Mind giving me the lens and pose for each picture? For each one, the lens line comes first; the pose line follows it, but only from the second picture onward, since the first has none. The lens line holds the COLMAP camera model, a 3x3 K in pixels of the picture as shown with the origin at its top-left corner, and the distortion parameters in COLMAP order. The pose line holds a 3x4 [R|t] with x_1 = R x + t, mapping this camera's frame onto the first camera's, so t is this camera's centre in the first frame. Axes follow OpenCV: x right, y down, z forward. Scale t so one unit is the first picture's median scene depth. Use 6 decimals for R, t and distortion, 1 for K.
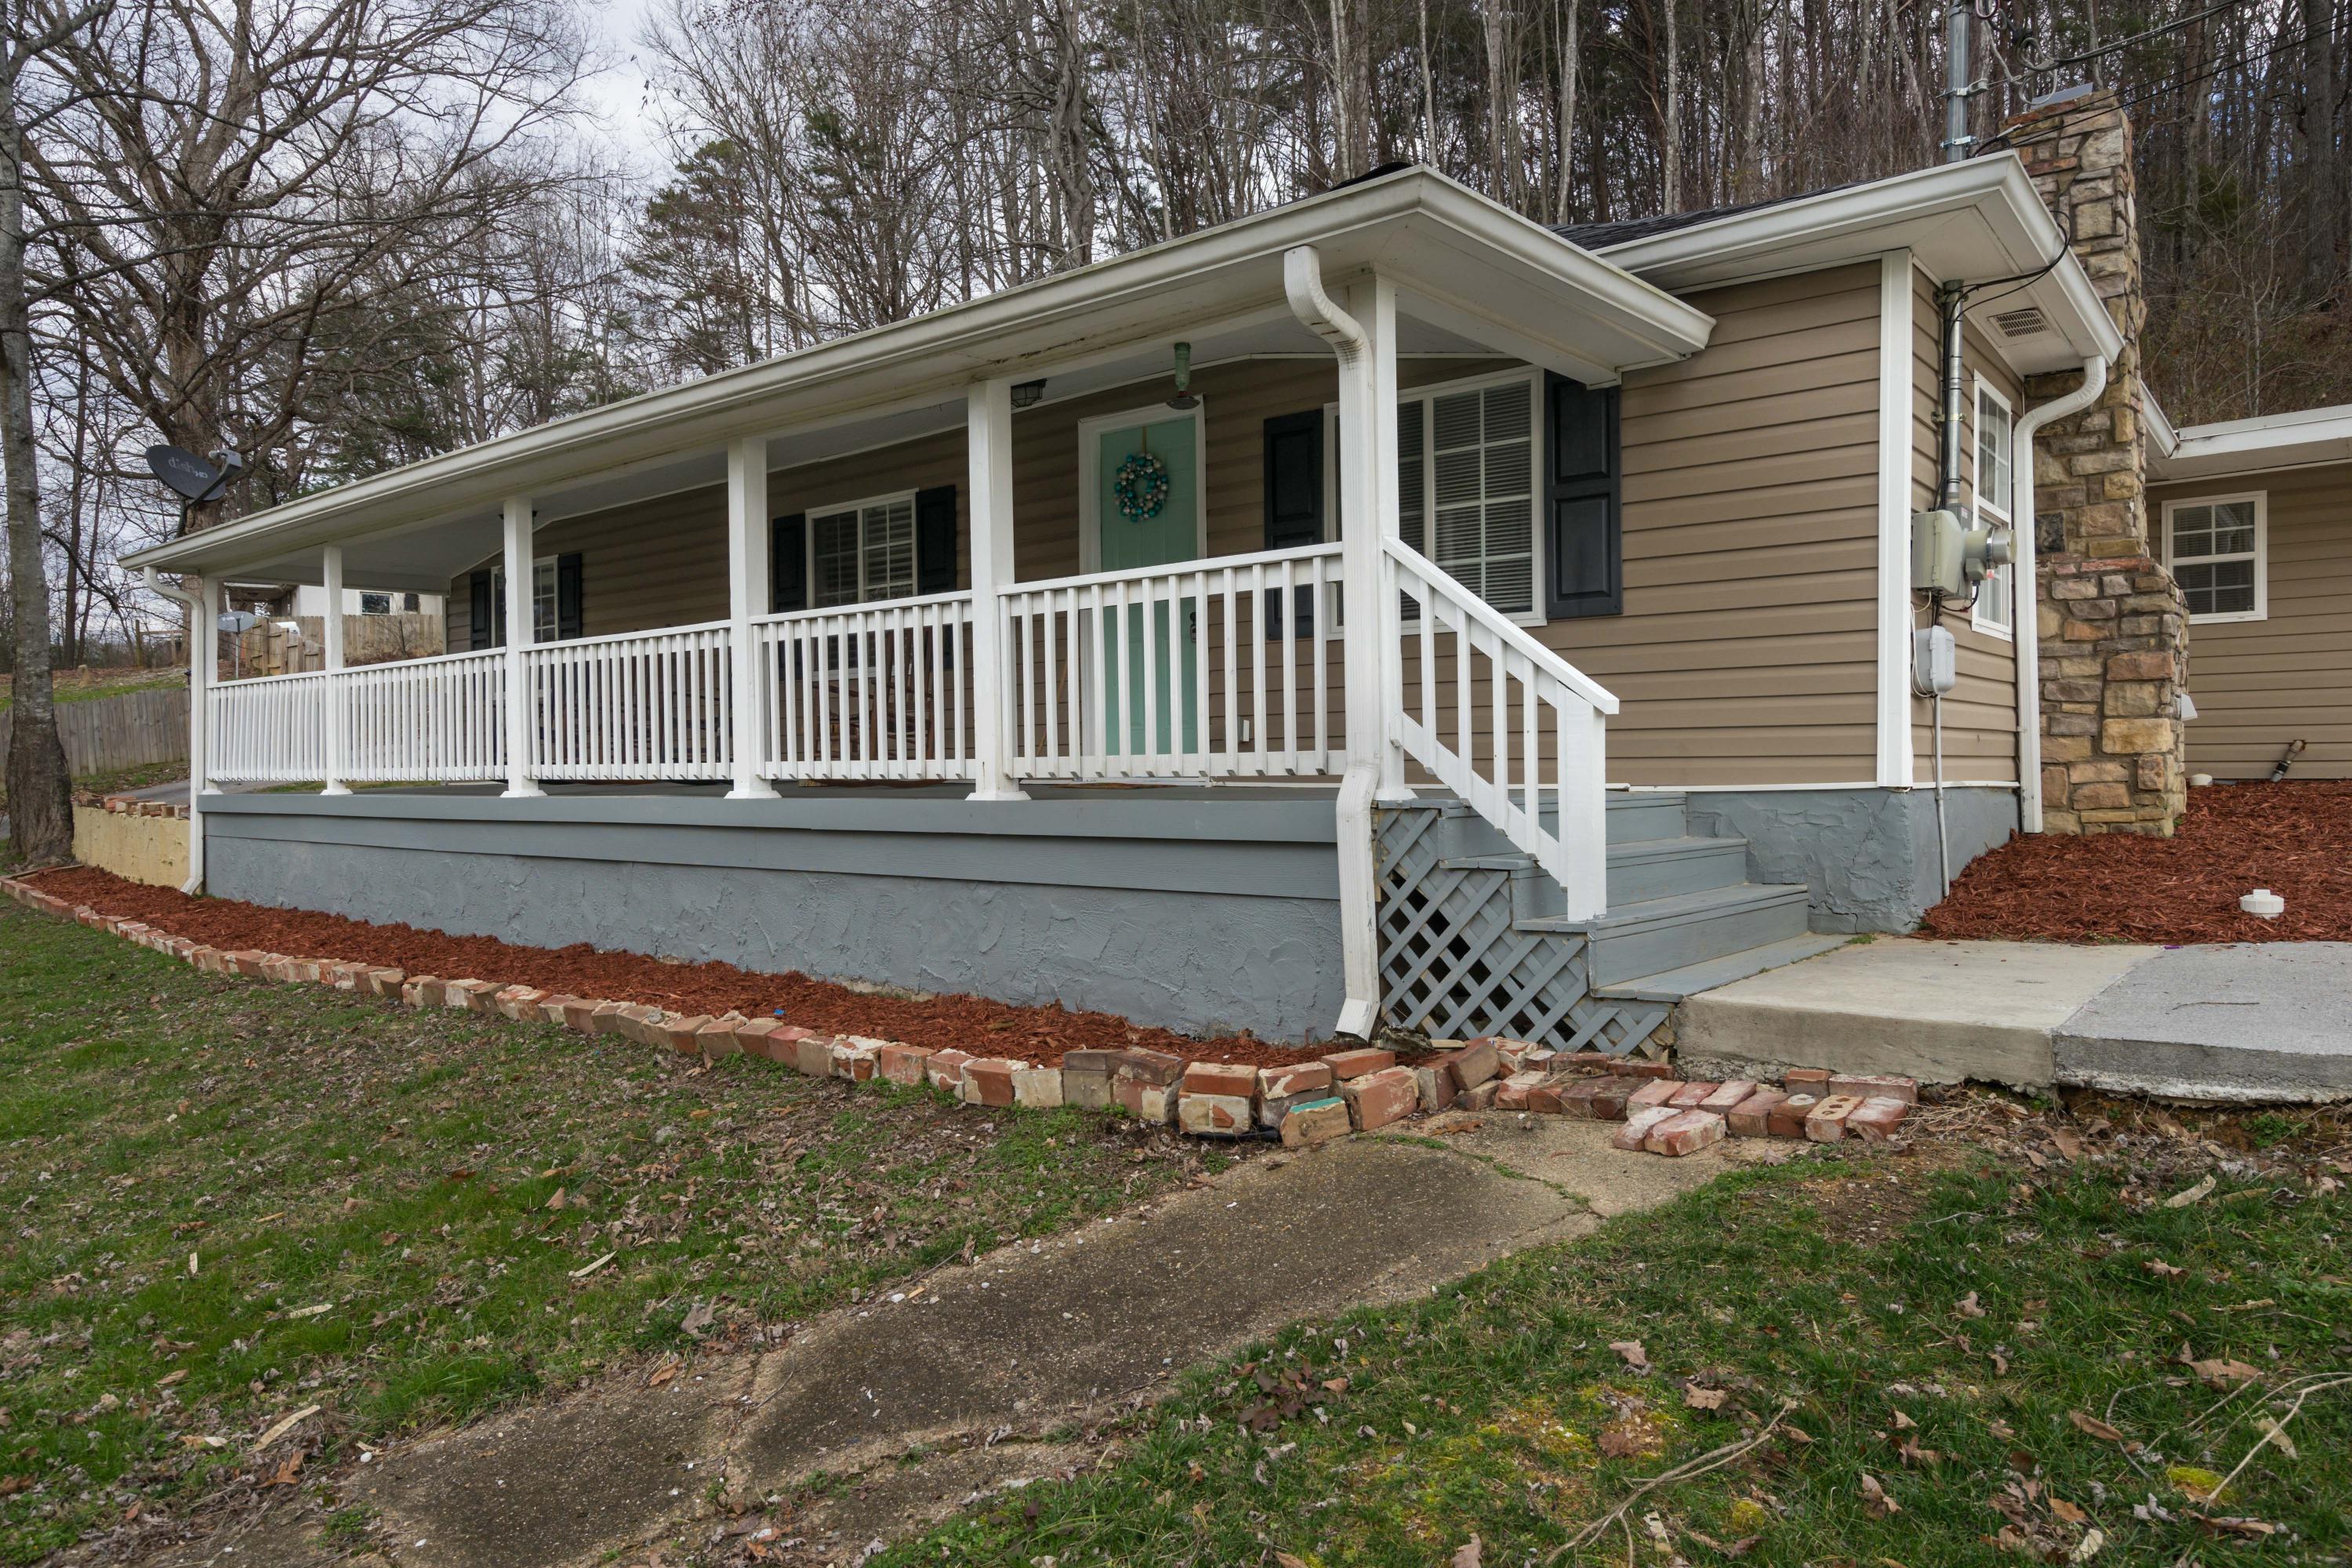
lens RADIAL K [[1457.9, 0, 1176.0], [0, 1457.9, 784.0], [0, 0, 1]] dist [0.010698, 0.000420]
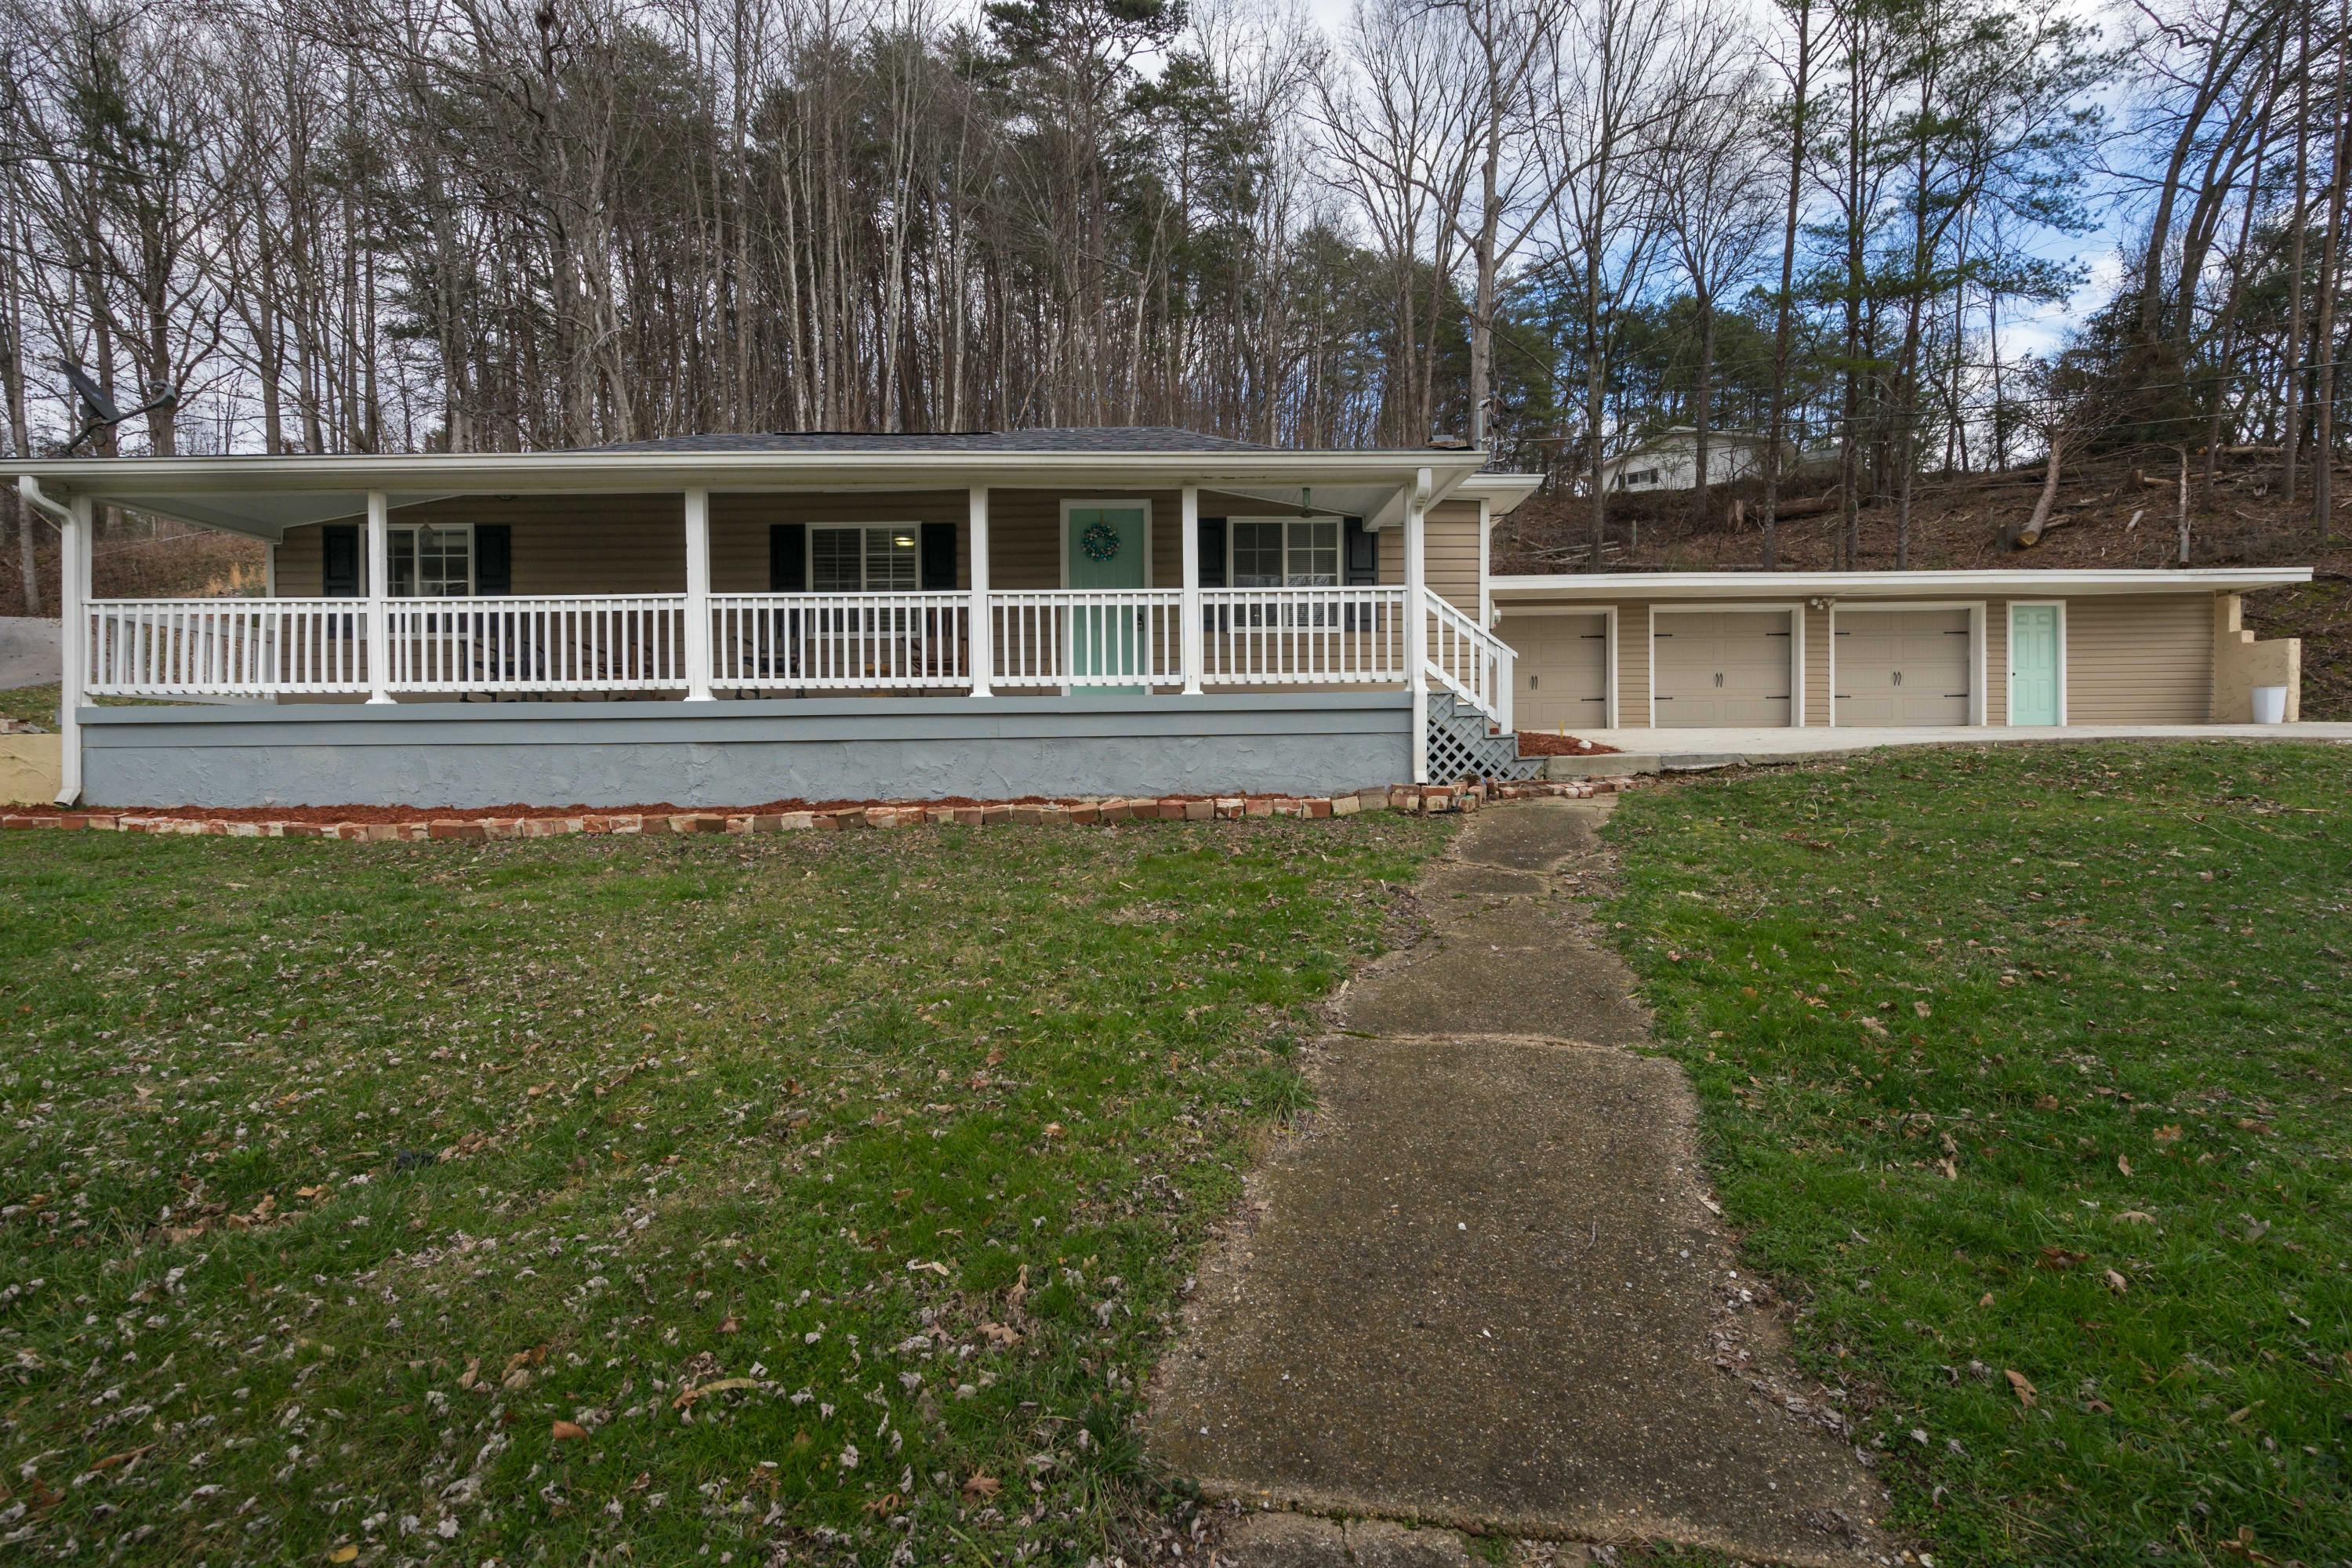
lens RADIAL K [[1078.0, 0, 1187.6], [0, 1078.0, 777.7], [0, 0, 1]] dist [-0.002216, 0.000026]
pose [[0.766034, -0.001238, 0.642799, -0.910623], [0.009343, 0.999914, -0.009208, 0.115348], [-0.642733, 0.013060, 0.765979, -0.100489]]
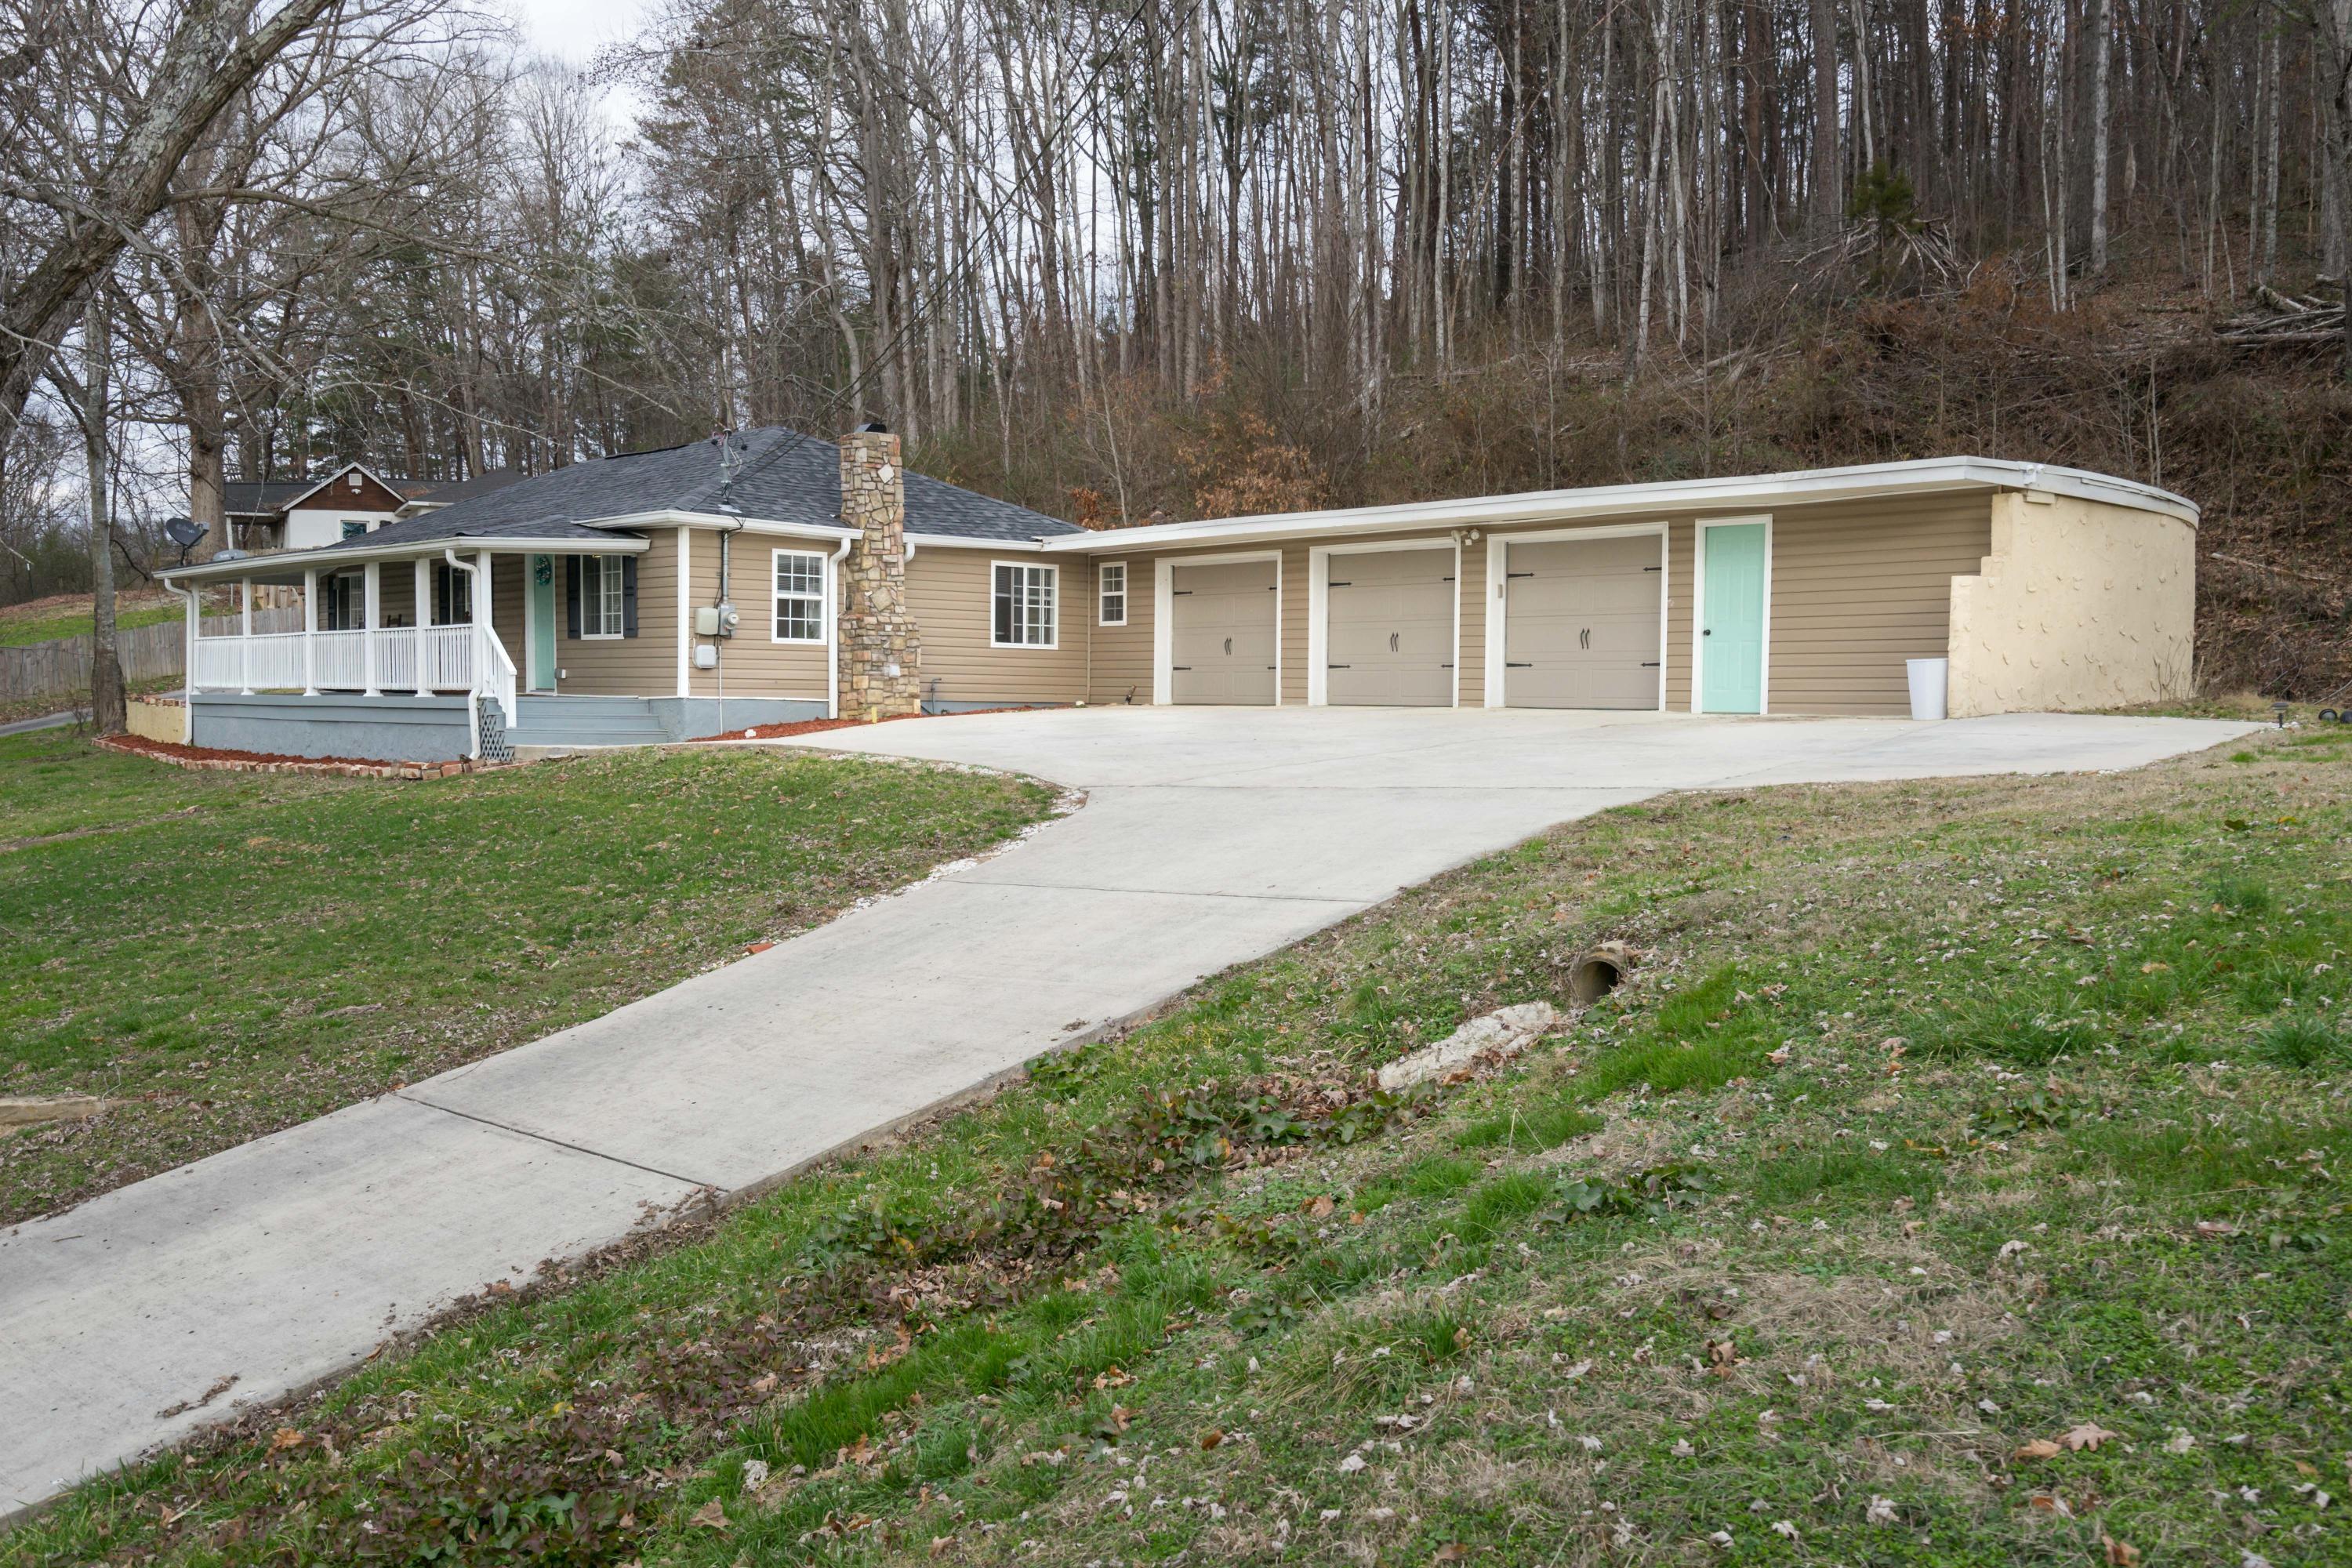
lens RADIAL K [[2067.8, 0, 1176.0], [0, 2067.8, 784.0], [0, 0, 1]] dist [0.015958, -0.004386]
pose [[0.987974, 0.023893, -0.152761, 1.758660], [-0.019168, 0.999293, 0.032328, 0.018762], [0.153426, -0.029011, 0.987734, -2.551244]]
